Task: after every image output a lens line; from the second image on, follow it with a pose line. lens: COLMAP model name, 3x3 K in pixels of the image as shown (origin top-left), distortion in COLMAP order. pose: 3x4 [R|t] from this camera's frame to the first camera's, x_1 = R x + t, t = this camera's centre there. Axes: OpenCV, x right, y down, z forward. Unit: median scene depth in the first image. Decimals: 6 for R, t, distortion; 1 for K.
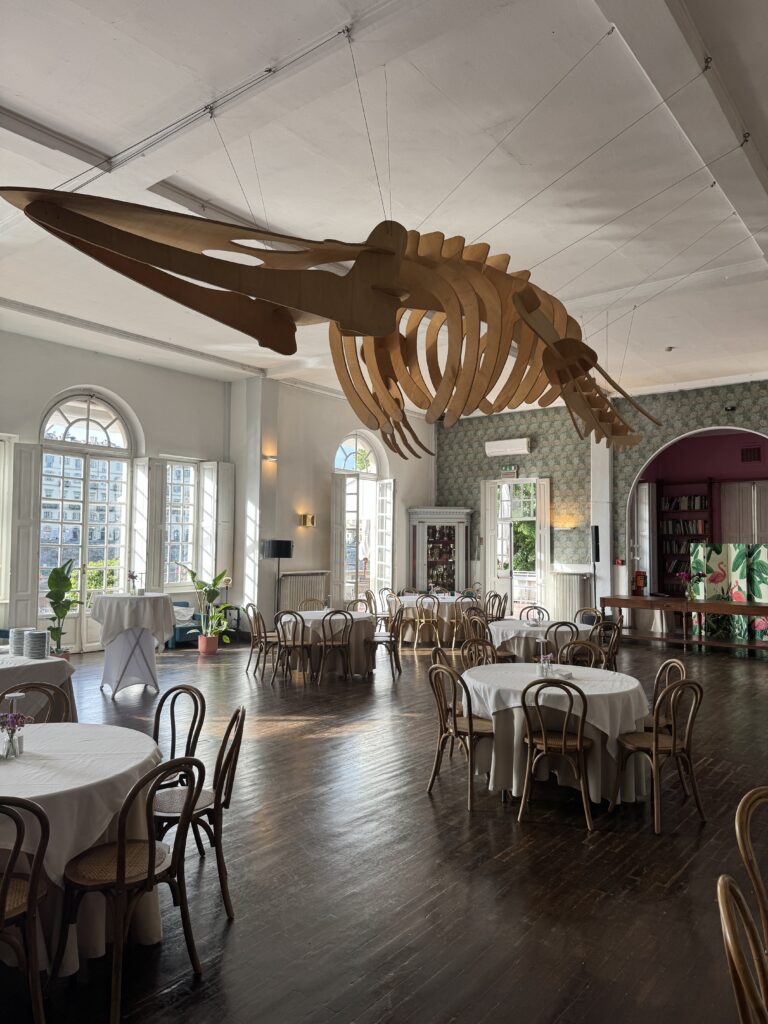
lens RADIAL K [[718.9, 0, 384.7], [0, 718.9, 513.1], [0, 0, 1]] dist [0.060584, -0.000119]
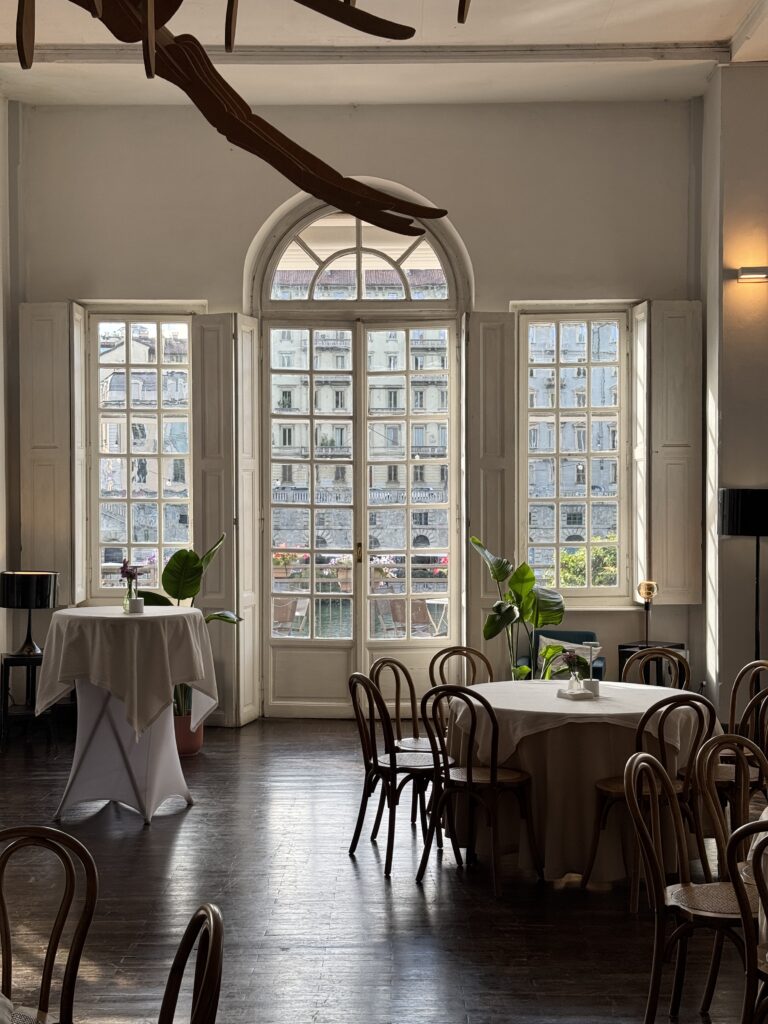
lens RADIAL K [[1456.4, 0, 384.0], [0, 1456.4, 512.0], [0, 0, 1]] dist [0.194328, -0.025436]
pose [[0.613059, -0.002415, -0.790033, 0.384574], [0.046273, 0.998388, 0.032856, 0.016855], [0.788681, -0.056699, 0.612183, 0.393395]]
